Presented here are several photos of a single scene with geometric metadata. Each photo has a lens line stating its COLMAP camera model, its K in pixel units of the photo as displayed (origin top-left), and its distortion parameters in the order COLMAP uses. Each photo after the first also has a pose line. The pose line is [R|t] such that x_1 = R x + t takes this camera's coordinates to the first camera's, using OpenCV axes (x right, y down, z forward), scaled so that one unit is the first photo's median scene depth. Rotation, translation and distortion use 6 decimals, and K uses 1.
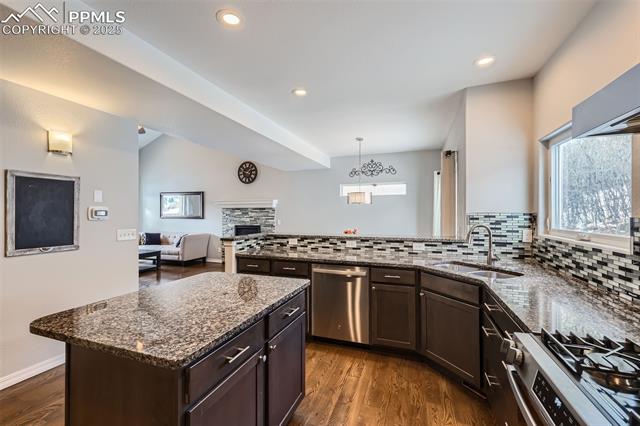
lens RADIAL K [[270.8, 0, 318.6], [0, 270.8, 211.0], [0, 0, 1]] dist [0.000562, -0.000135]
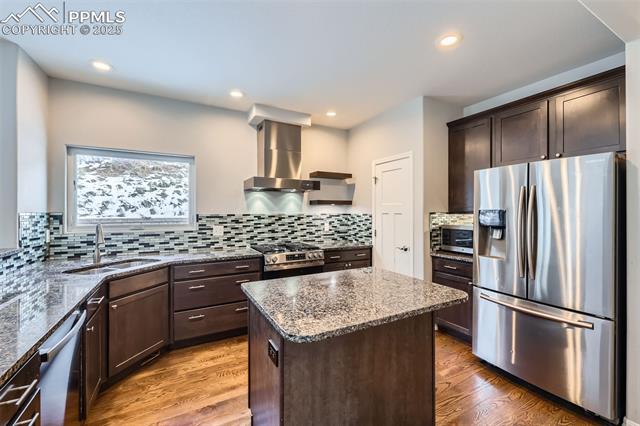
lens RADIAL K [[270.8, 0, 318.6], [0, 270.8, 211.0], [0, 0, 1]] dist [0.000562, -0.000135]
pose [[-0.749673, 0.002701, 0.661803, -0.668958], [-0.002133, 0.999977, -0.006497, 0.005873], [-0.661805, -0.006282, -0.749650, 1.192077]]
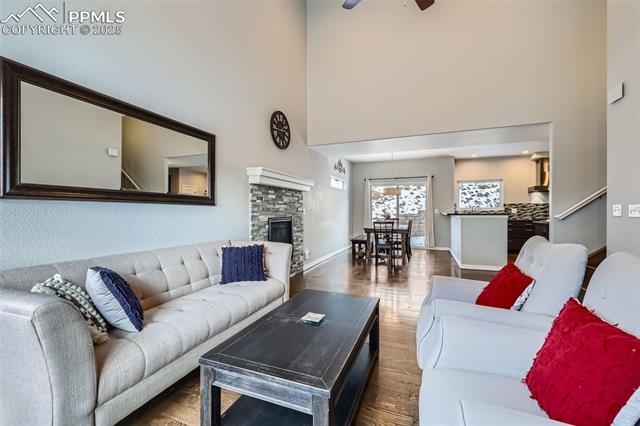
lens RADIAL K [[270.8, 0, 318.6], [0, 270.8, 211.0], [0, 0, 1]] dist [0.000562, -0.000135]
pose [[0.032665, 0.000740, 0.999466, -2.576889], [-0.005765, 0.999983, -0.000552, 0.117357], [-0.999450, -0.005744, 0.032669, 2.657091]]
